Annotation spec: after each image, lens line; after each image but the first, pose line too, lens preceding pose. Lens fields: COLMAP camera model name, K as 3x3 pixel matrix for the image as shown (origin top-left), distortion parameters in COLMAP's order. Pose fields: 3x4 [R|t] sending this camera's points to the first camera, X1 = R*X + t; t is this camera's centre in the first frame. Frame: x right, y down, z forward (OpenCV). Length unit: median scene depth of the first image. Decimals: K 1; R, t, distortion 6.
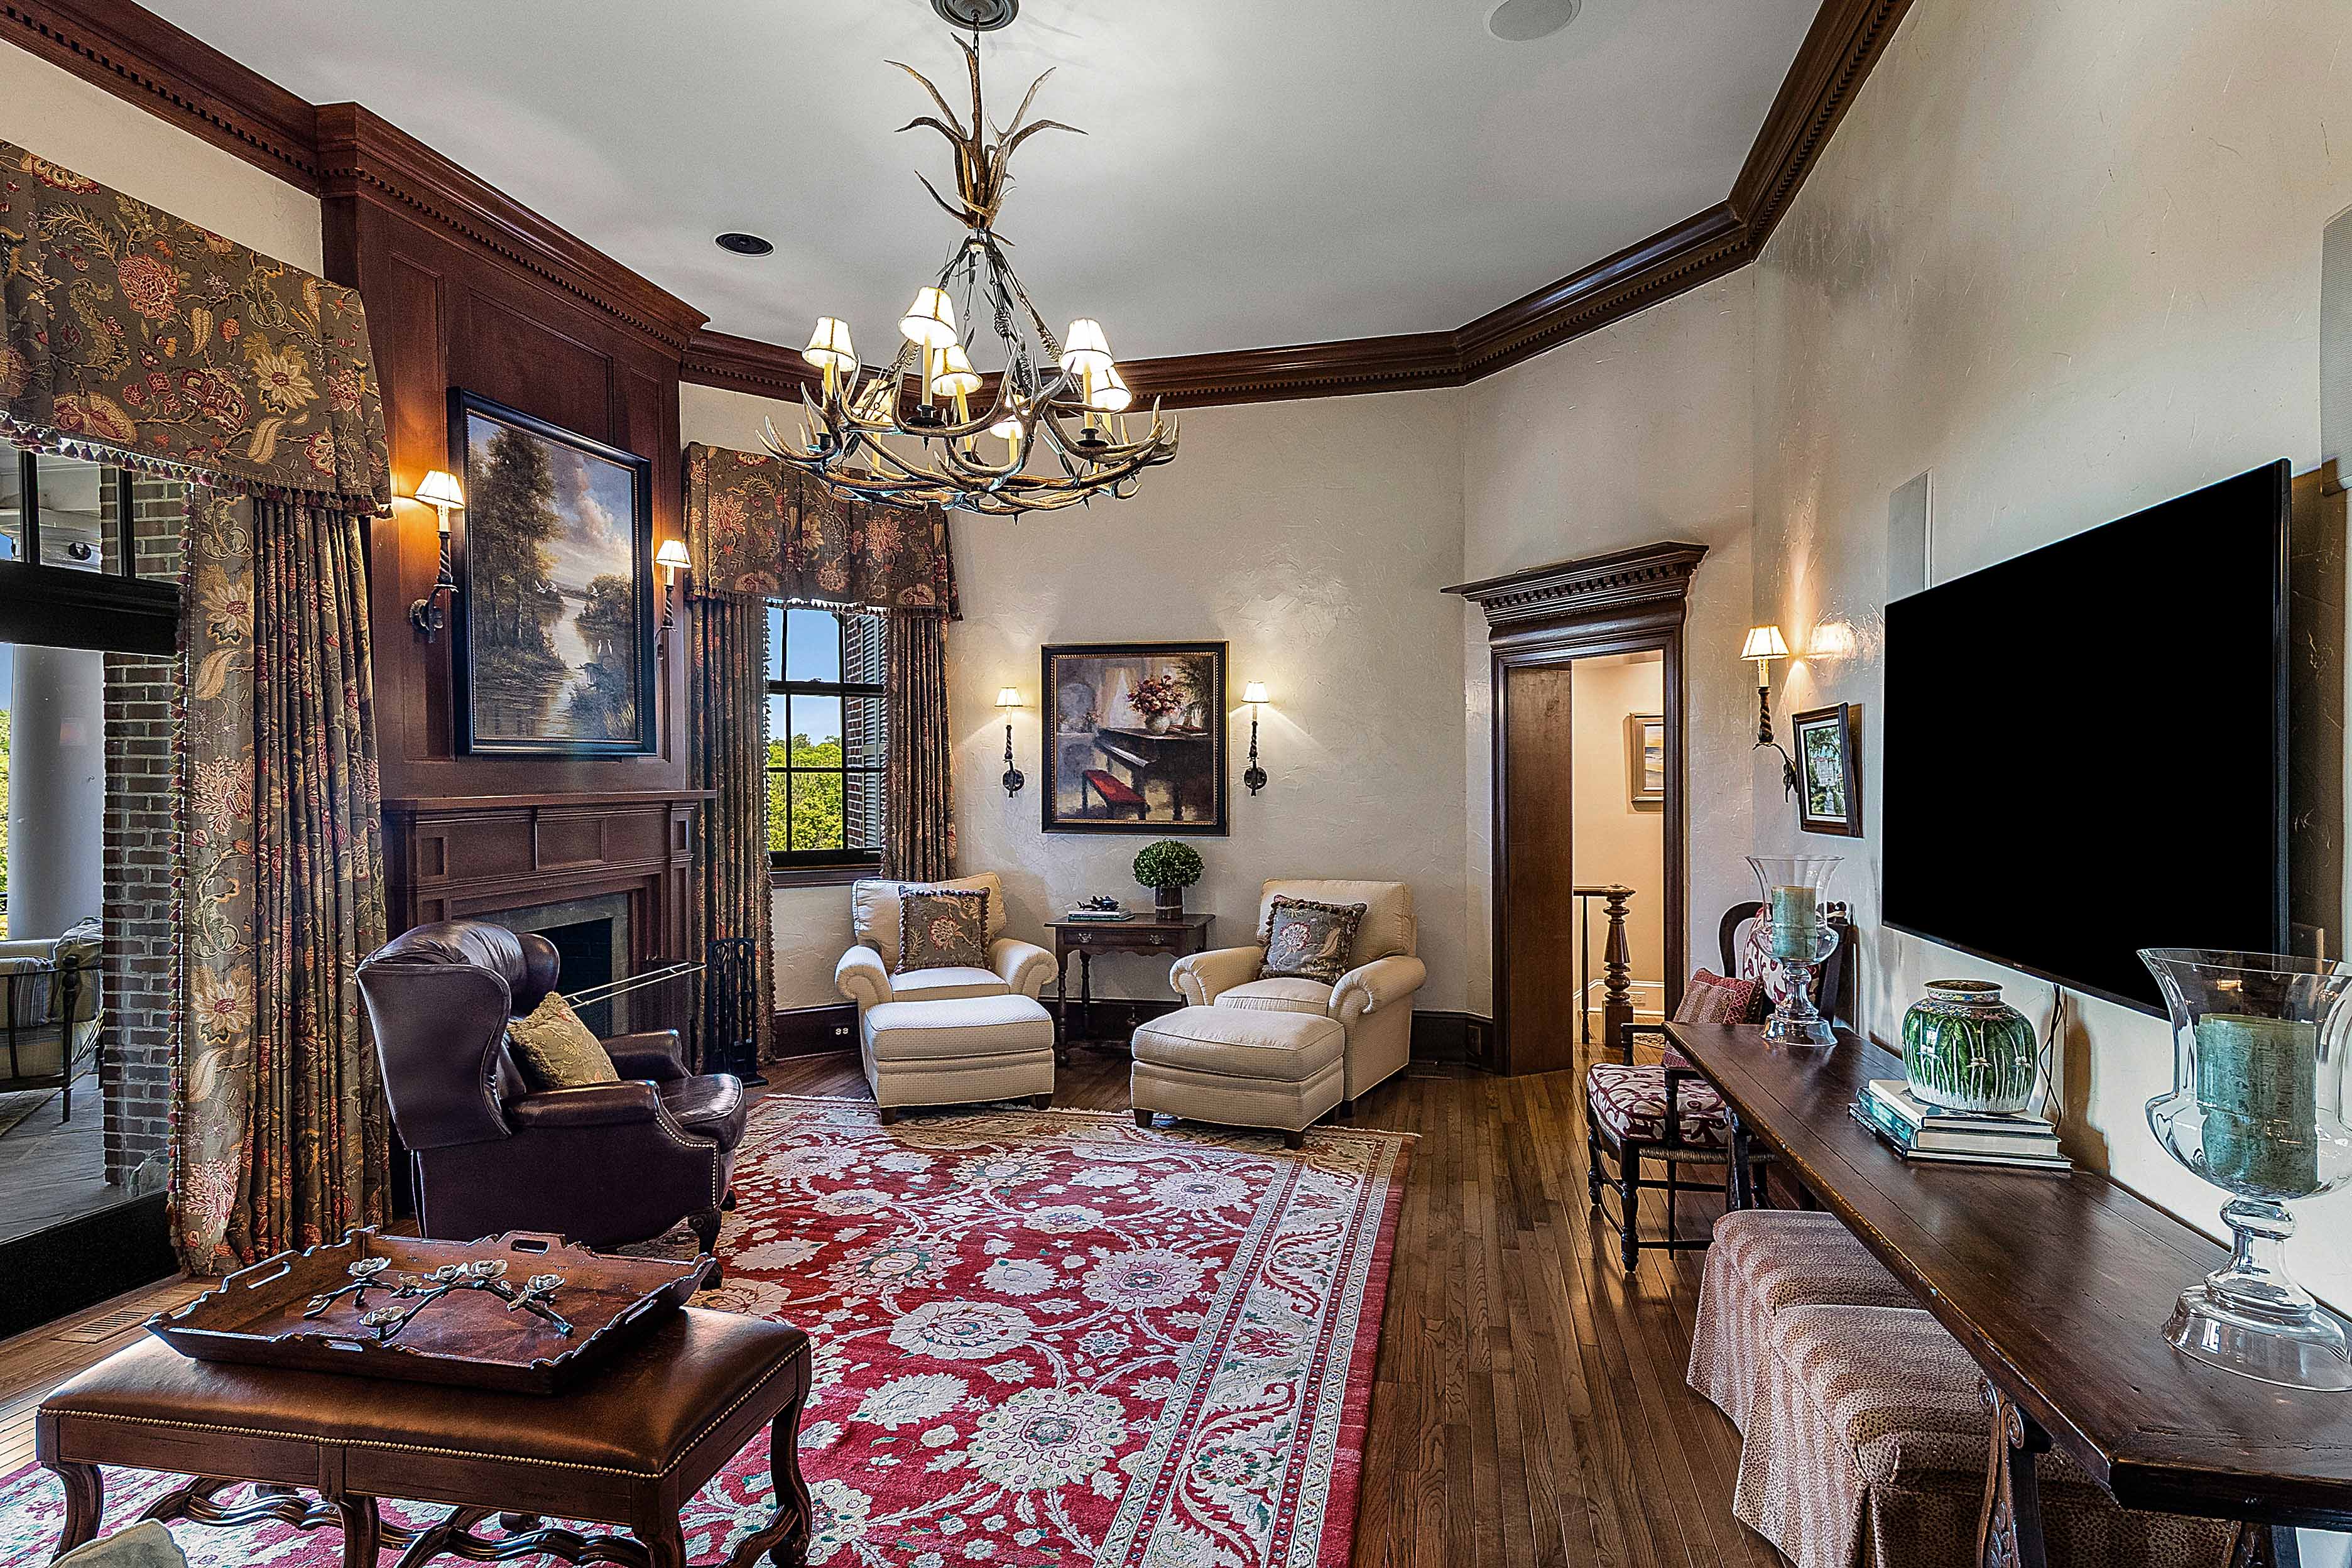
lens RADIAL K [[1233.1, 0, 1181.1], [0, 1233.1, 782.5], [0, 0, 1]] dist [0.002263, 0.000680]
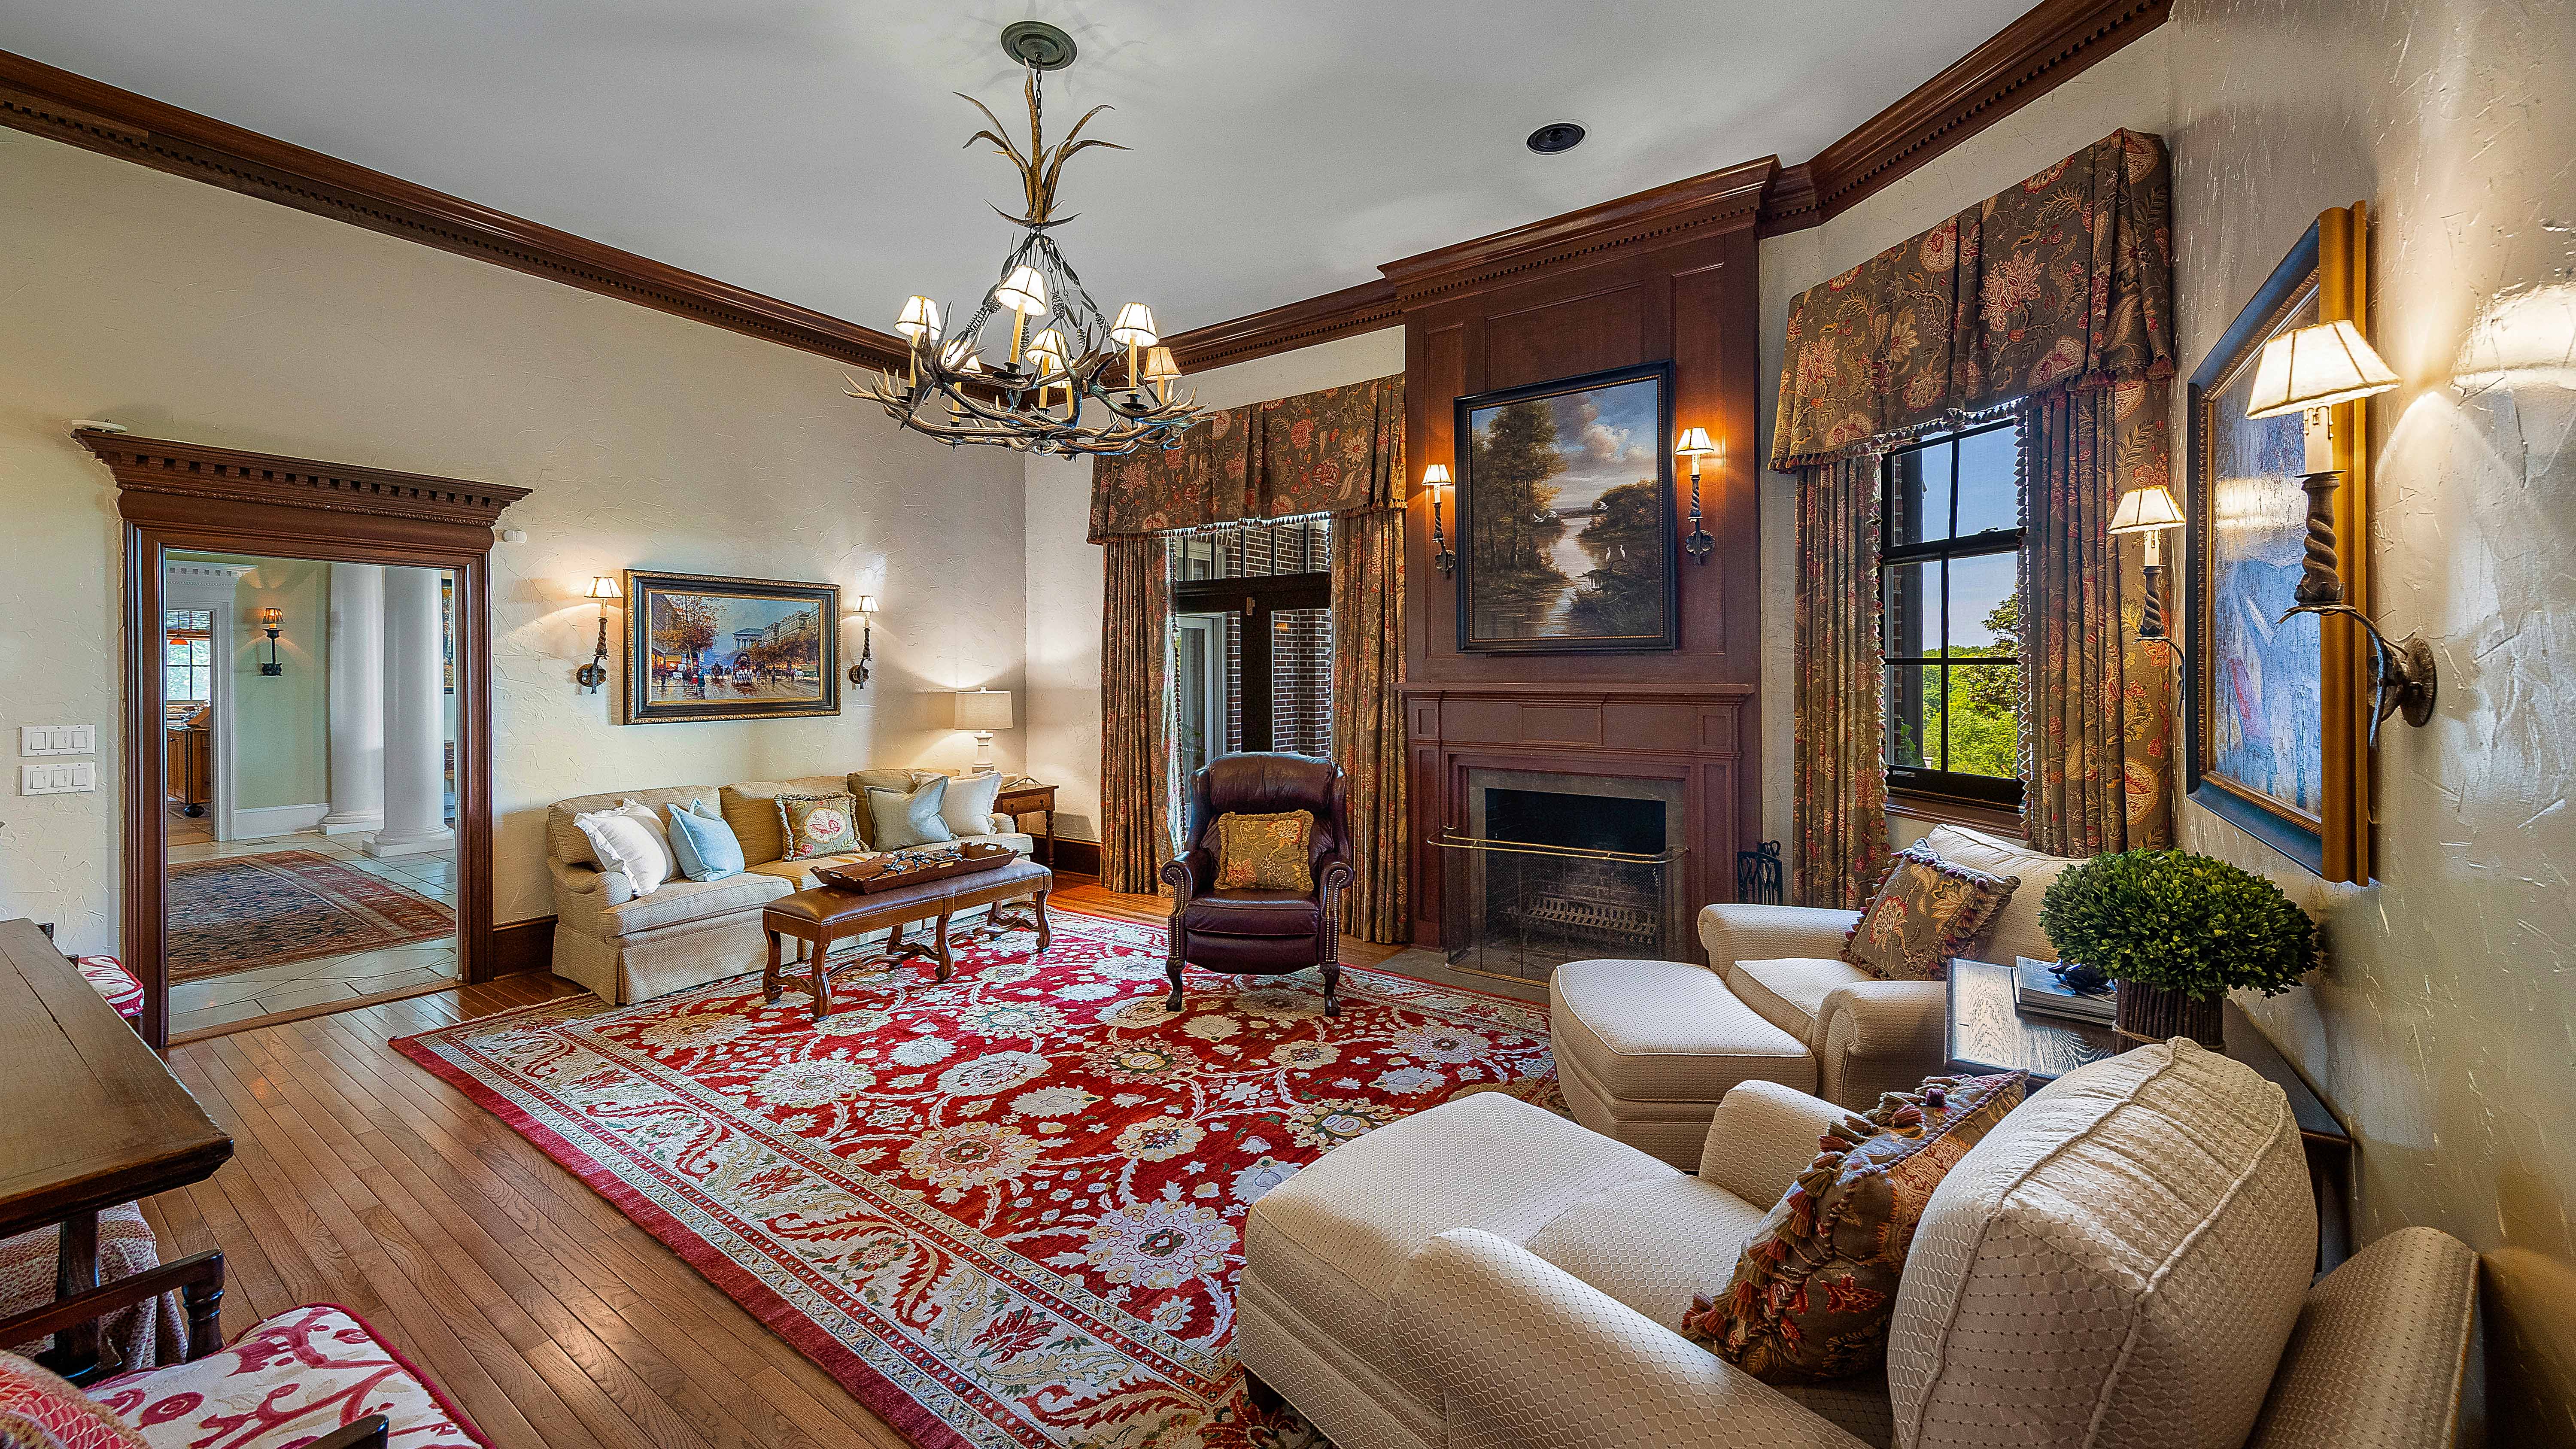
lens RADIAL K [[925.3, 0, 1350.2], [0, 925.3, 678.7], [0, 0, 1]] dist [0.002665, 0.000062]
pose [[-0.343469, 0.010434, -0.939106, 0.518909], [-0.006294, 0.999890, 0.013411, -0.007474], [0.939143, 0.010517, -0.343366, 1.382133]]
